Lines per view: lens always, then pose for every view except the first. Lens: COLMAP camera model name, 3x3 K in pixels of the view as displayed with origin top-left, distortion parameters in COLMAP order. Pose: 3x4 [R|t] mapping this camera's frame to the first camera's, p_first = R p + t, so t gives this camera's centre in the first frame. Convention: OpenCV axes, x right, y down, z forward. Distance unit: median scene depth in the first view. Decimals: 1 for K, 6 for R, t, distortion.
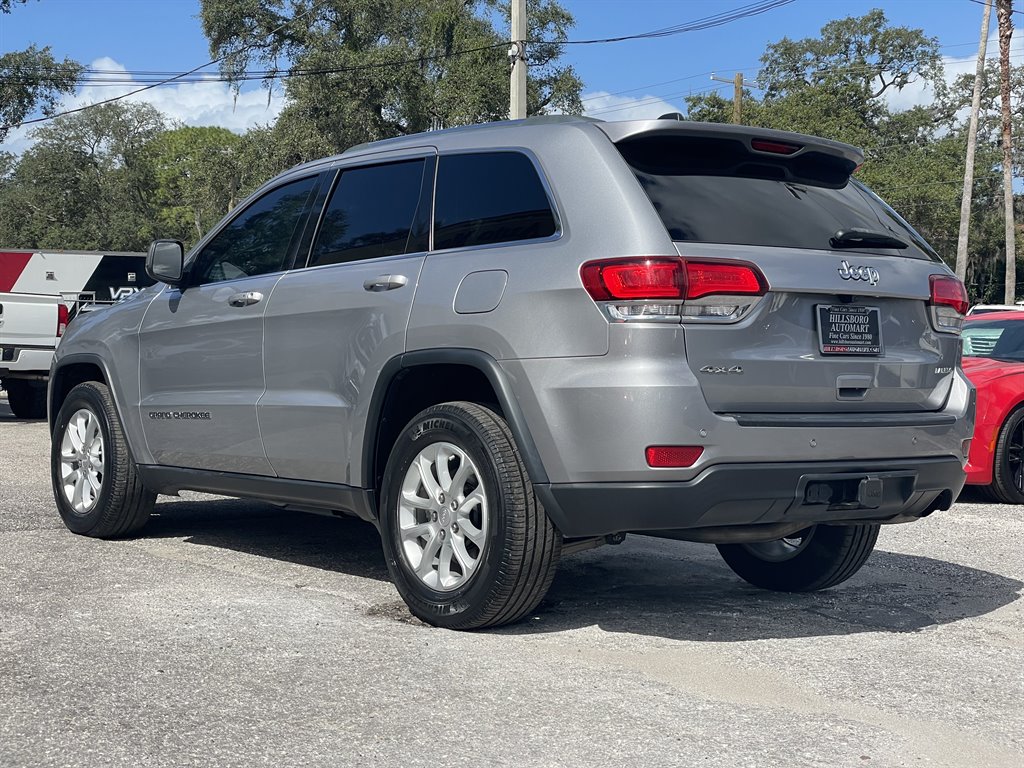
lens RADIAL K [[1452.4, 0, 512.0], [0, 1452.4, 384.0], [0, 0, 1]] dist [0.232356, -0.641992]
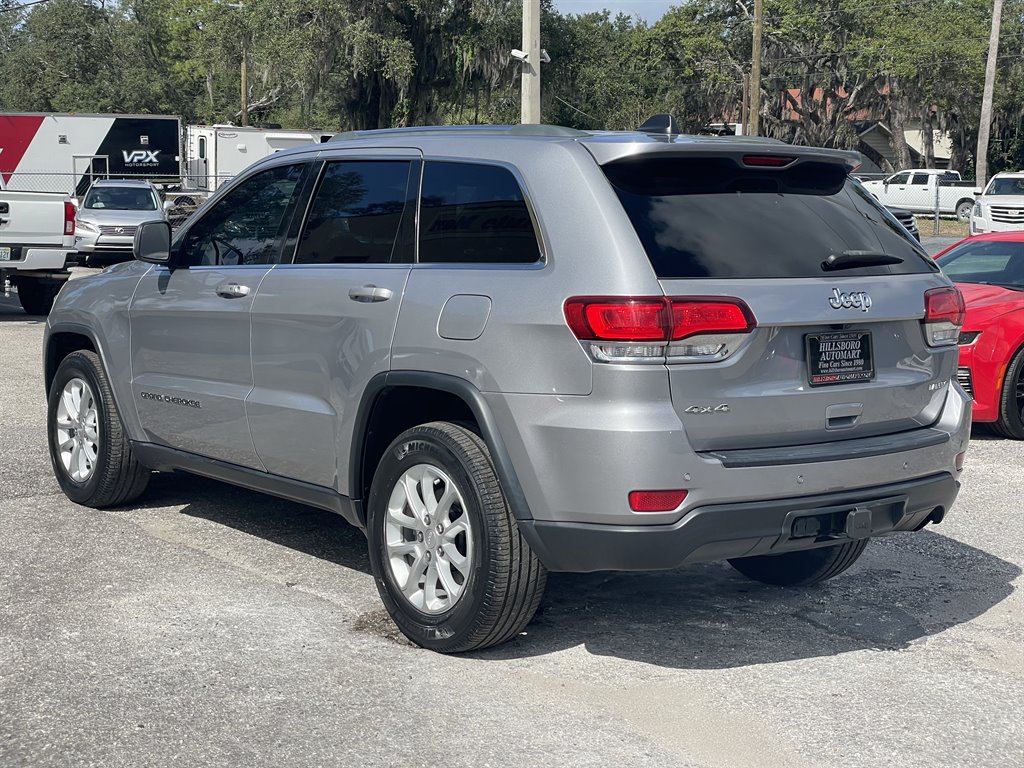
lens RADIAL K [[1449.8, 0, 510.6], [0, 1449.8, 367.6], [0, 0, 1]] dist [0.243660, -0.671017]
pose [[0.999904, -0.001783, -0.013739, 0.021780], [0.003004, 0.995999, 0.089315, -0.110505], [0.013524, -0.089348, 0.995909, 0.020699]]
